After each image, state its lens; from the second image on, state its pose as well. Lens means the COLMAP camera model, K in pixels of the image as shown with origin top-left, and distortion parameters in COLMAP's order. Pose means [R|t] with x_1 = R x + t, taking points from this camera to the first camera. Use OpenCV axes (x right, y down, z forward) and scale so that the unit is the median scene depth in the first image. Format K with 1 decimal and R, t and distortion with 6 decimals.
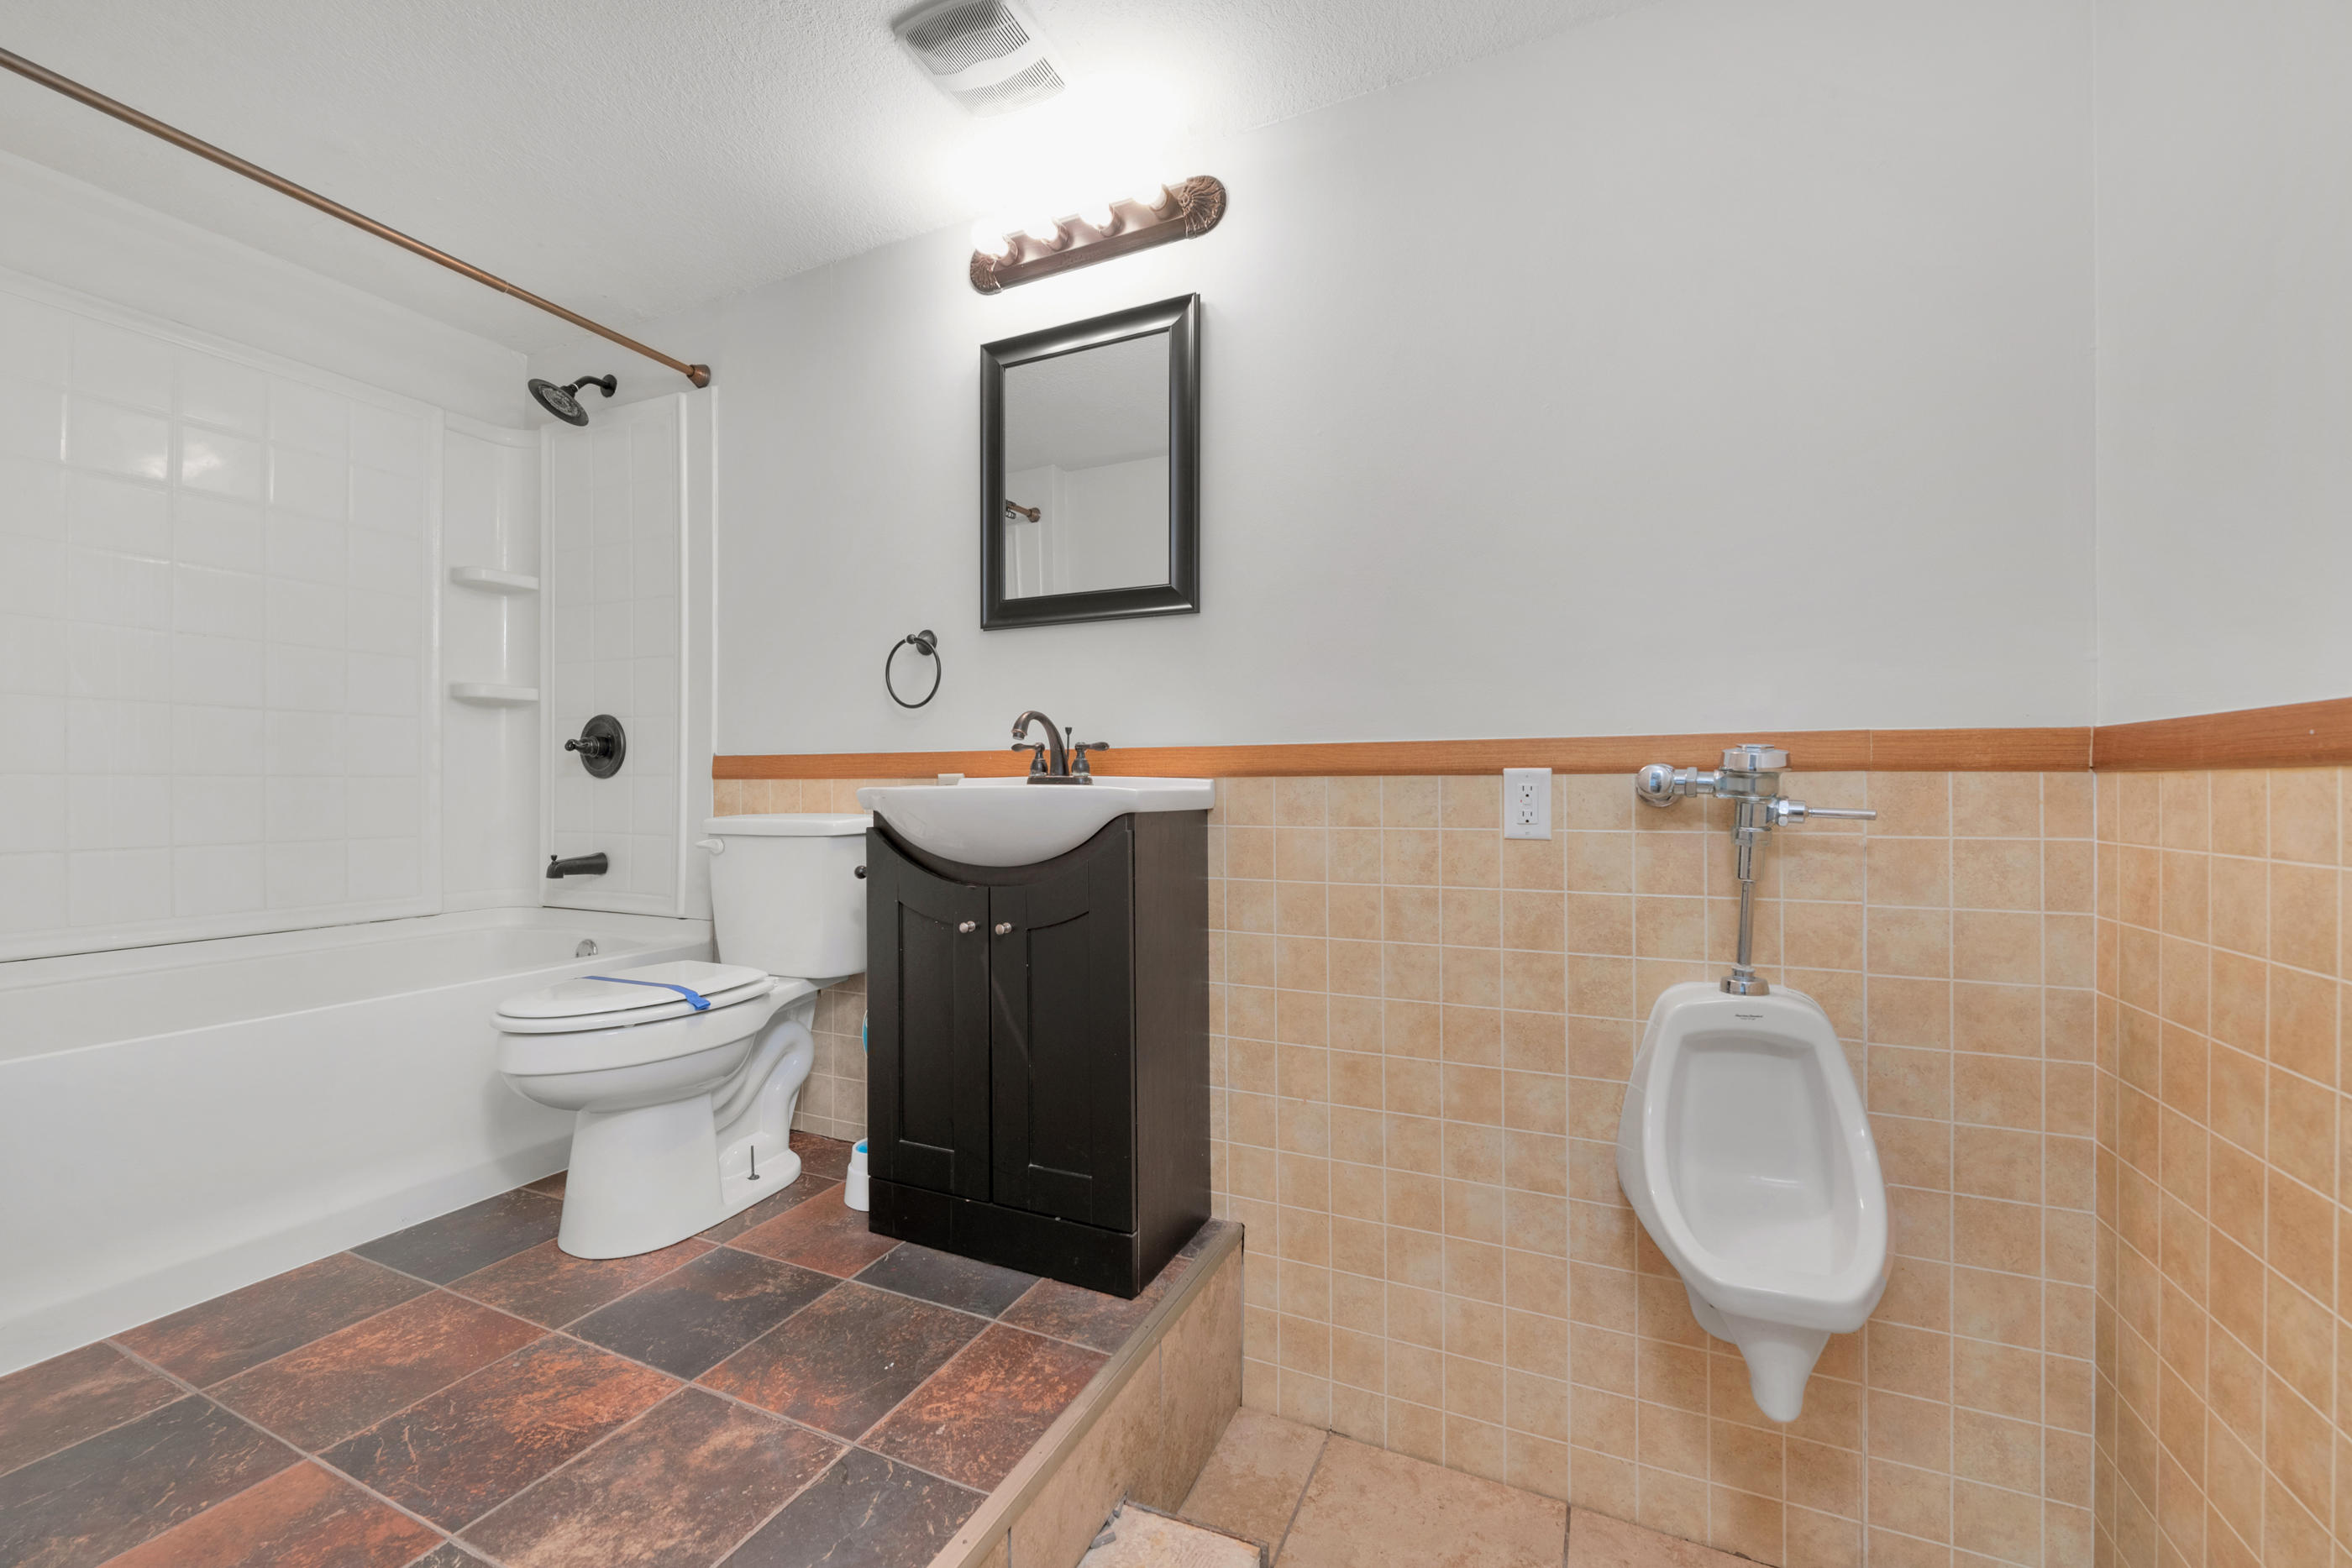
lens RADIAL K [[957.9, 0, 1198.7], [0, 957.9, 784.7], [0, 0, 1]] dist [0.000131, -0.002215]
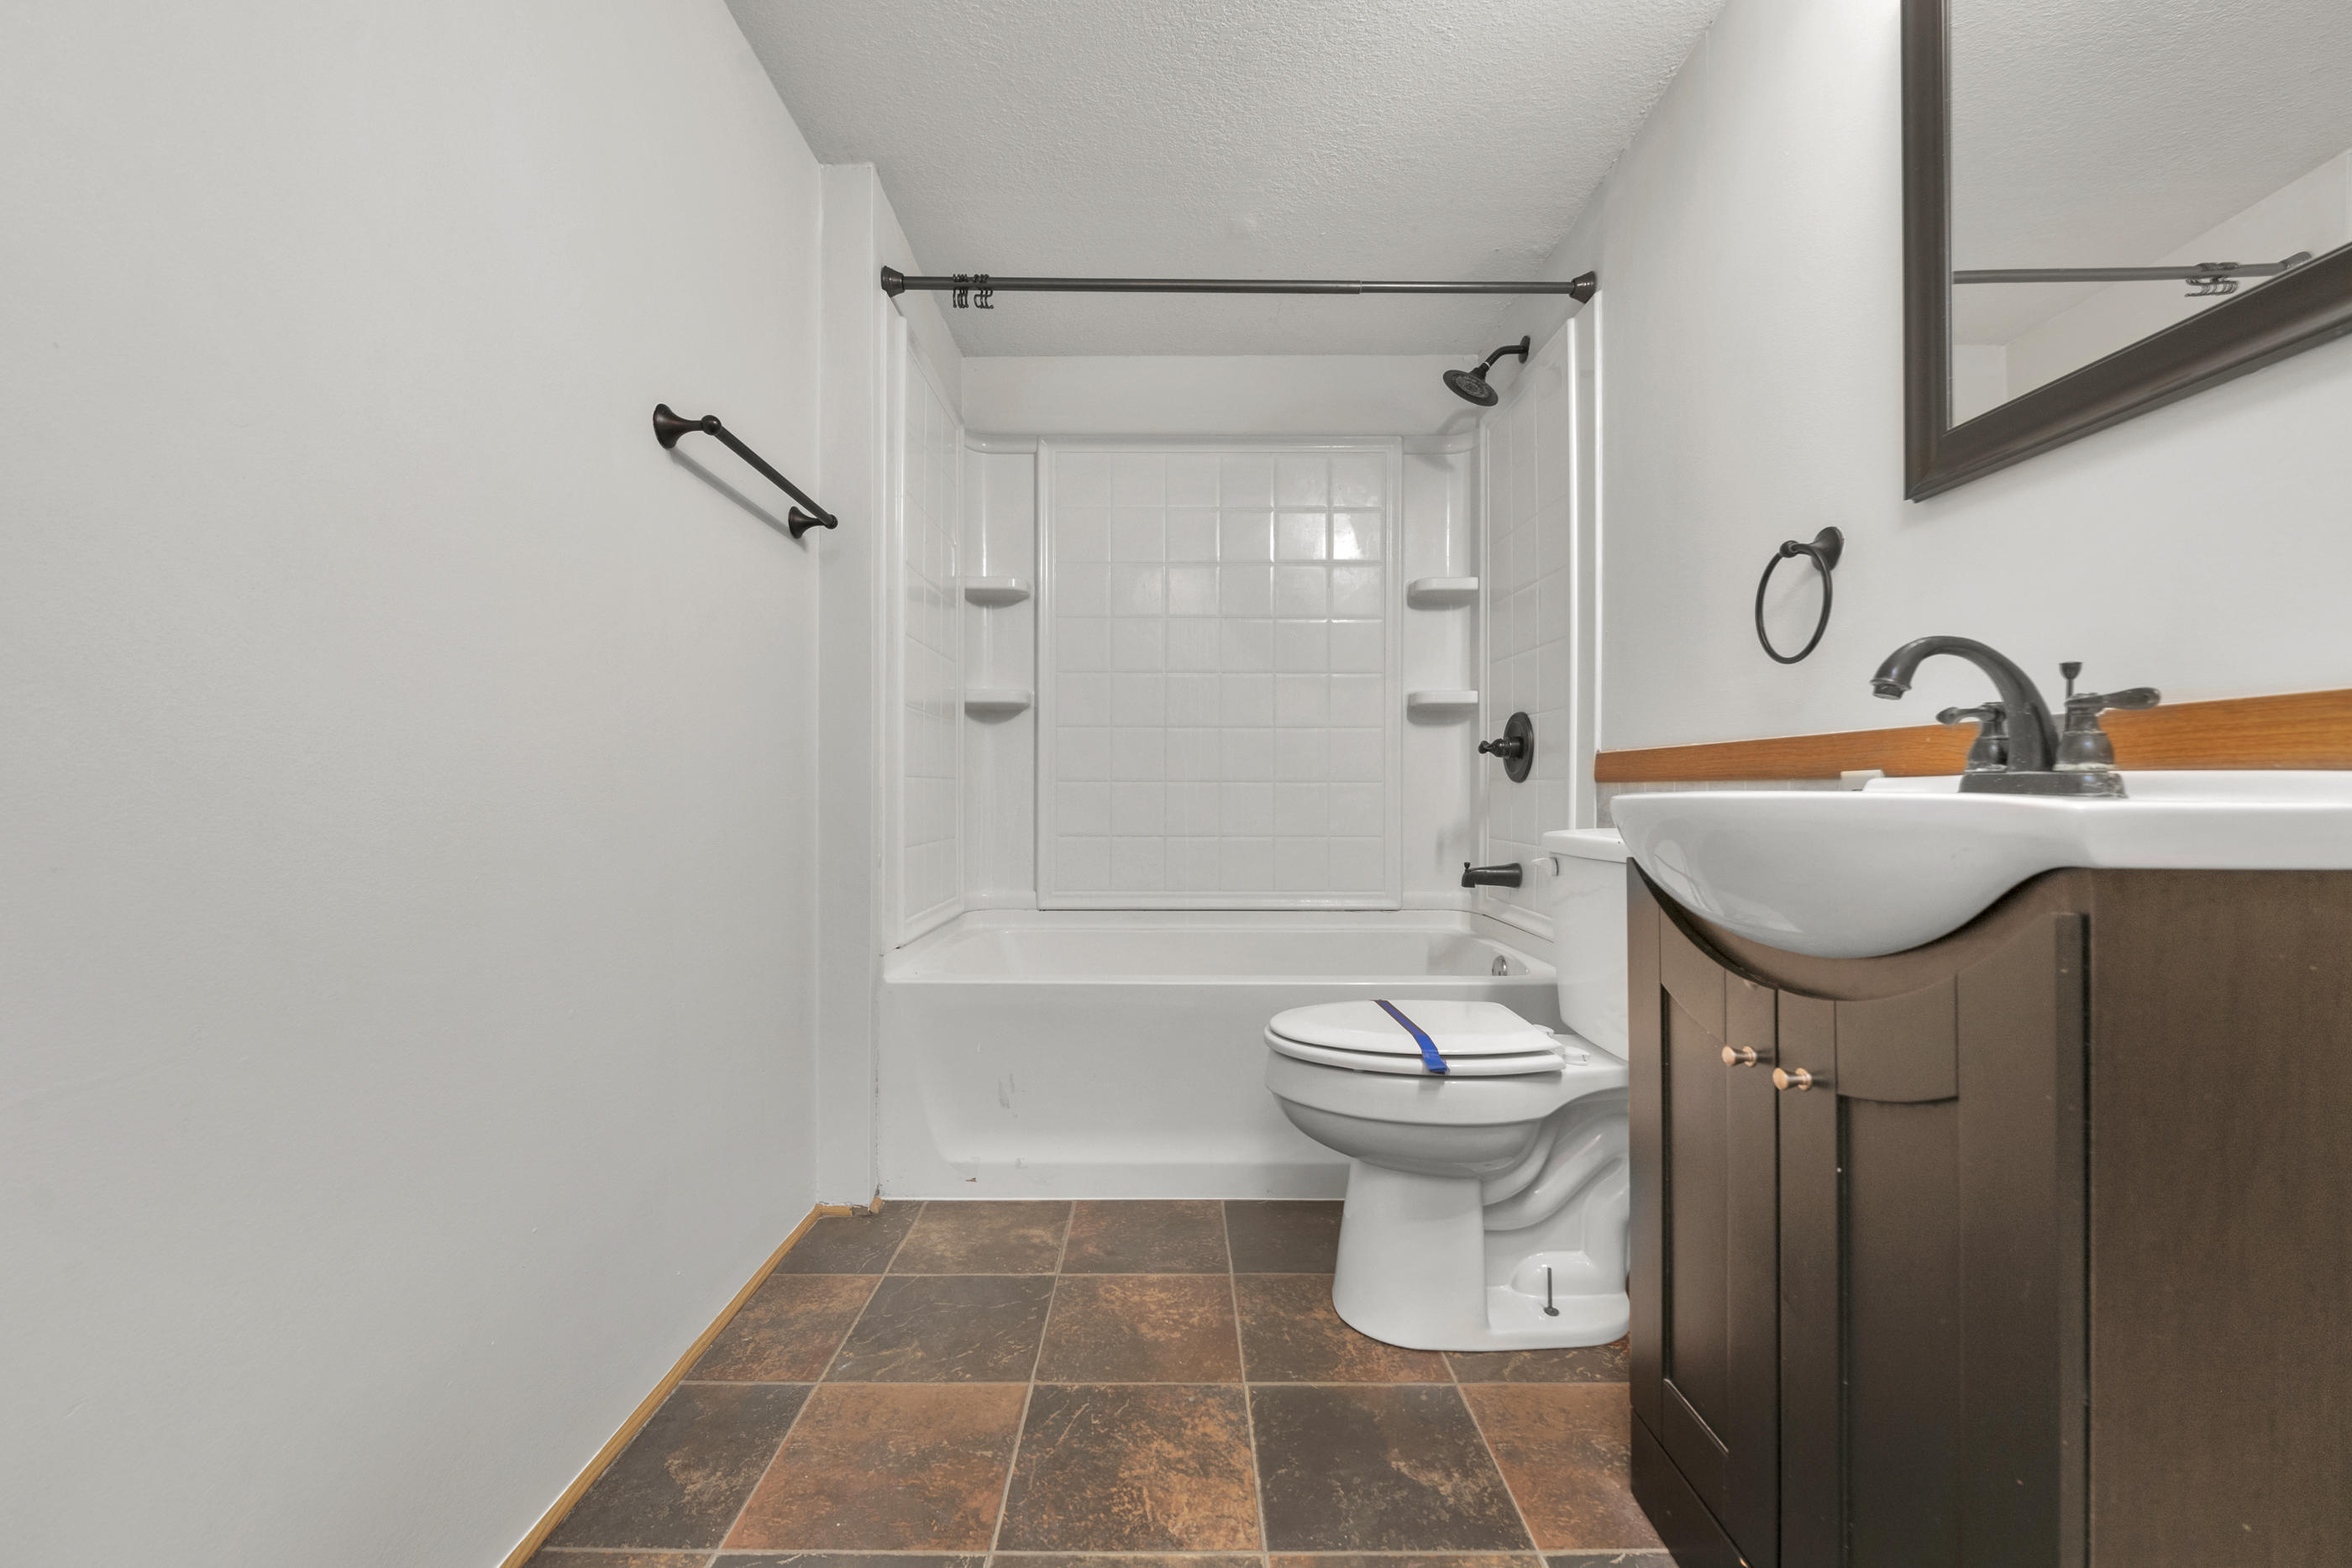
lens RADIAL K [[957.9, 0, 1157.1], [0, 957.9, 789.8], [0, 0, 1]] dist [0.000131, -0.002215]
pose [[0.393436, 0.001654, -0.919350, 0.111048], [0.000057, 0.999998, 0.001824, -0.001448], [0.919352, -0.000770, 0.393435, 0.443650]]
